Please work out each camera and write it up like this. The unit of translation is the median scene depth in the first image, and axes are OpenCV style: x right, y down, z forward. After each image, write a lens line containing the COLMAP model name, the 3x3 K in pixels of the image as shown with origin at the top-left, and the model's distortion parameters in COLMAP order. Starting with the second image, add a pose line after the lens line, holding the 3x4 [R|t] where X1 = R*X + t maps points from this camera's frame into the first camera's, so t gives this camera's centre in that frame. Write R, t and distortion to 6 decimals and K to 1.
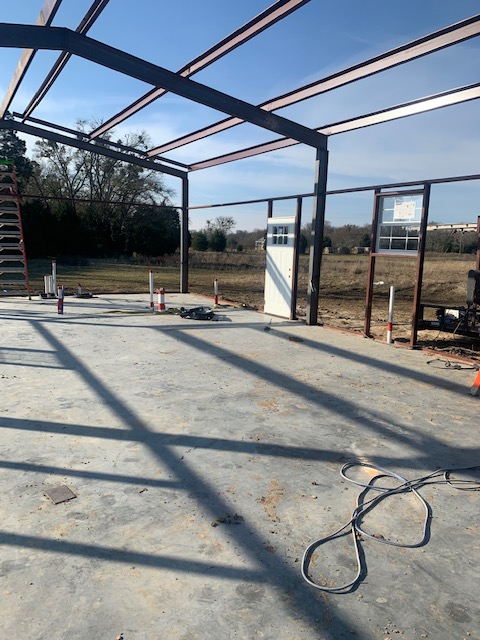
lens RADIAL K [[479.4, 0, 240.0], [0, 479.4, 320.0], [0, 0, 1]] dist [-0.003455, -0.011054]
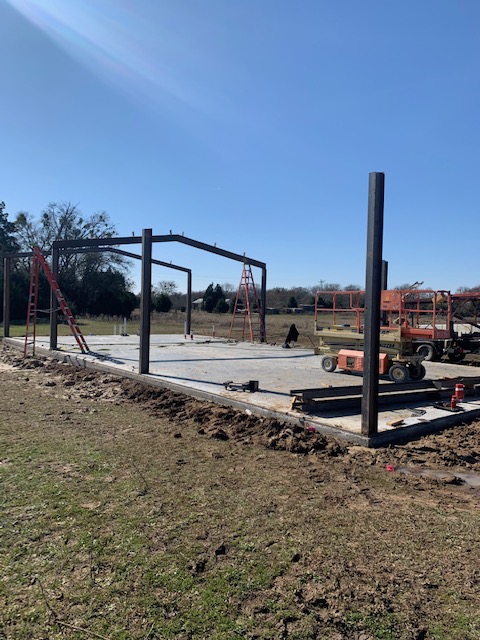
lens RADIAL K [[479.4, 0, 240.0], [0, 479.4, 320.0], [0, 0, 1]] dist [-0.003455, -0.011054]
pose [[0.990017, -0.012239, 0.140414, -0.035957], [0.029695, 0.991974, -0.122908, 0.024252], [-0.137783, 0.125851, 0.982434, -0.164778]]
